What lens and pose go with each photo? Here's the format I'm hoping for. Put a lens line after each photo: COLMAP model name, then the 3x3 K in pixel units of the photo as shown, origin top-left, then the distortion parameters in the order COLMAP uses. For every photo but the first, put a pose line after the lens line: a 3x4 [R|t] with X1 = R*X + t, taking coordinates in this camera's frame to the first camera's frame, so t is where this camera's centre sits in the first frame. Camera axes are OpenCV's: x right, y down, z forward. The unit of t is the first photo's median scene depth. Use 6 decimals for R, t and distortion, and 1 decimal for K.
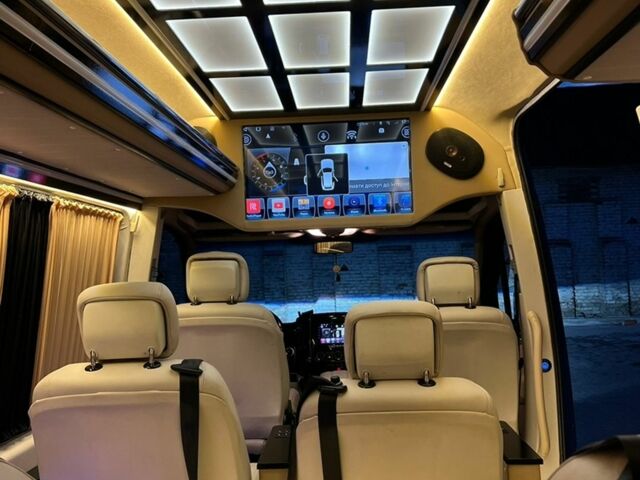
lens RADIAL K [[651.3, 0, 330.8], [0, 651.3, 240.4], [0, 0, 1]] dist [0.200007, -0.409370]
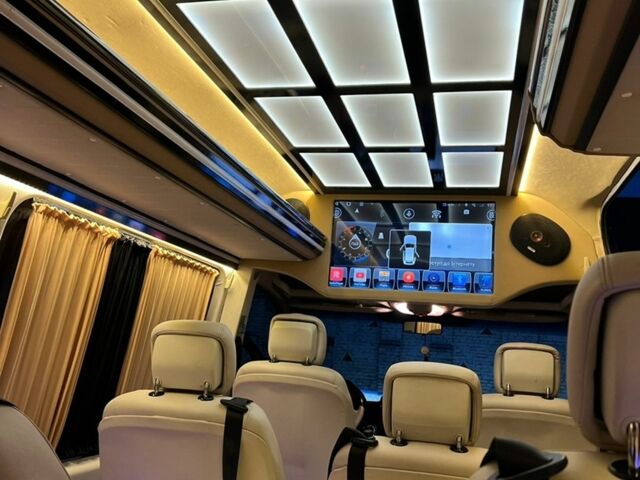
lens RADIAL K [[651.3, 0, 330.8], [0, 651.3, 240.4], [0, 0, 1]] dist [0.200007, -0.409370]
pose [[0.975908, 0.070164, -0.206591, 0.088742], [-0.099073, 0.986141, -0.133084, 0.036042], [0.194390, 0.150345, 0.969334, -0.036563]]
